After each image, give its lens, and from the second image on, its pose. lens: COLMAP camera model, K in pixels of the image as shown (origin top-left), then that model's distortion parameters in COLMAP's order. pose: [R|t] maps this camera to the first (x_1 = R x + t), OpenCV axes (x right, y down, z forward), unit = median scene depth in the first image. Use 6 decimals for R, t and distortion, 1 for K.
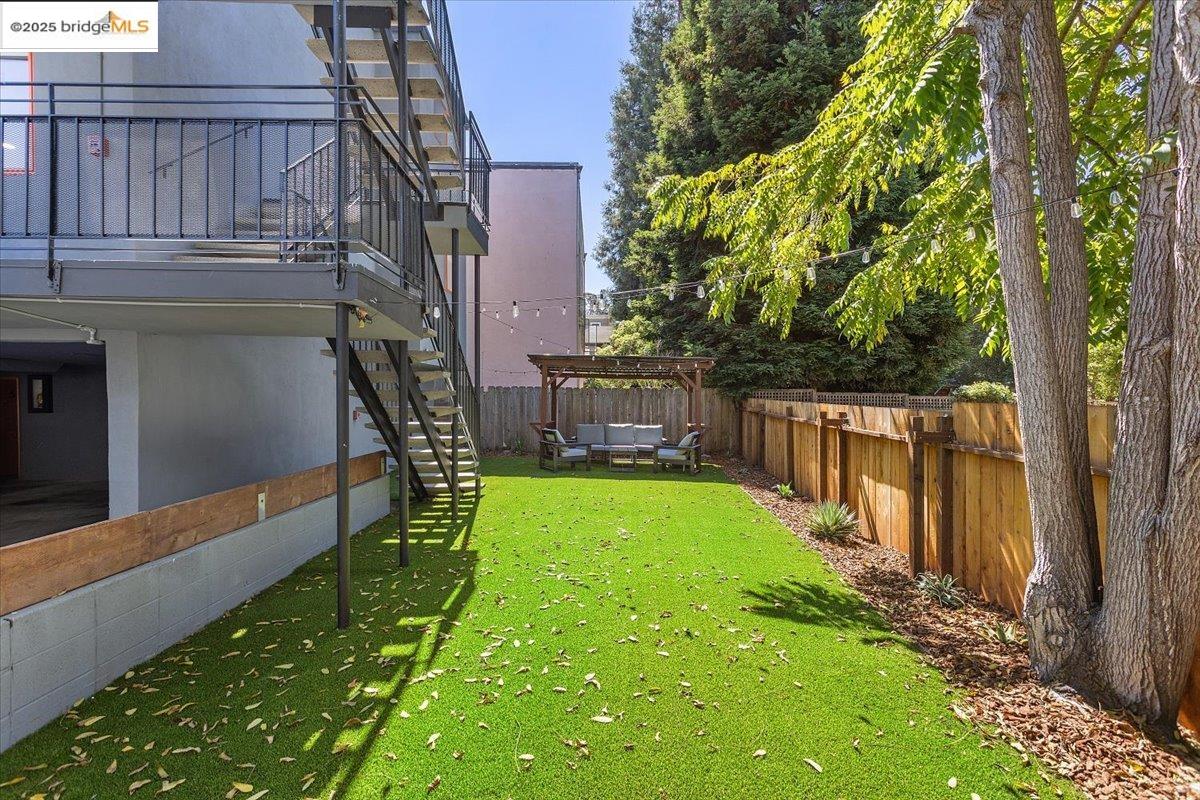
lens RADIAL K [[551.2, 0, 743.6], [0, 551.2, 407.1], [0, 0, 1]] dist [0.003135, 0.000683]
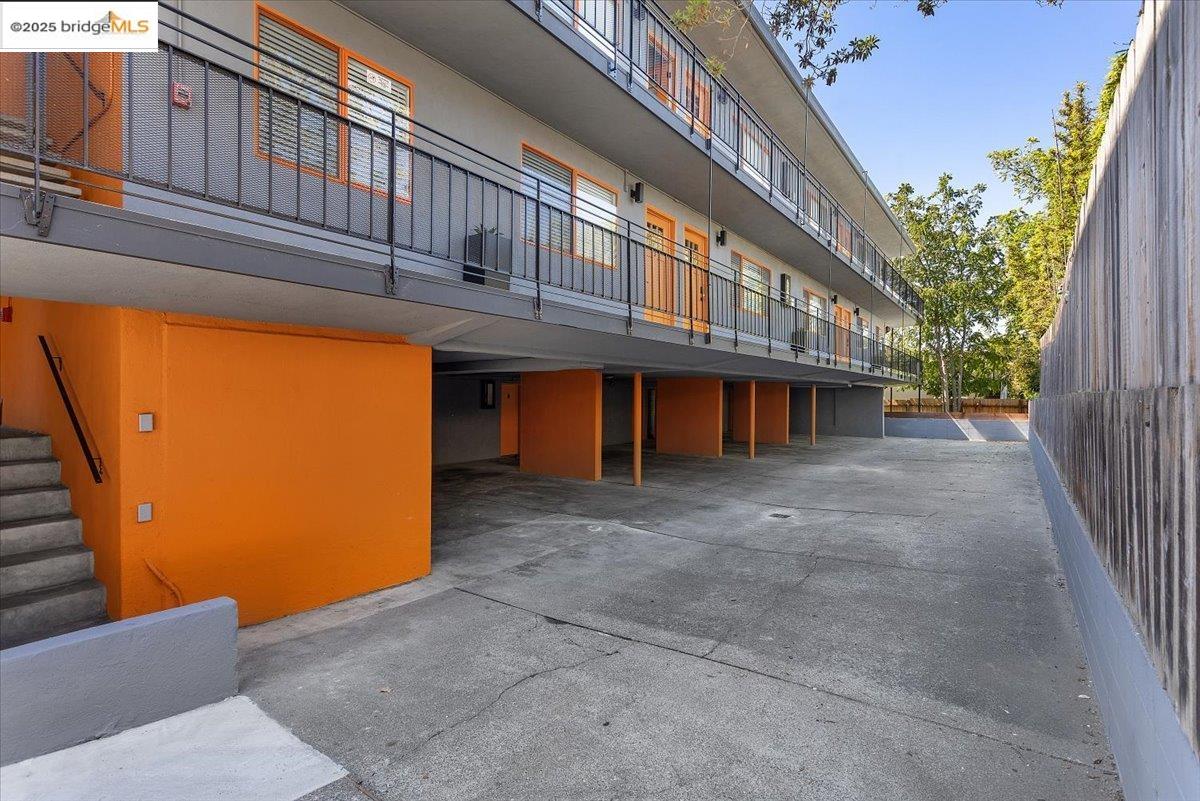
lens RADIAL K [[565.0, 0, 599.3], [0, 565.0, 395.1], [0, 0, 1]] dist [0.001829, 0.000263]
pose [[0.589366, 0.000160, 0.807866, -0.684227], [-0.001093, 0.999999, 0.000600, -0.000218], [-0.807865, -0.001236, 0.589366, -0.008194]]
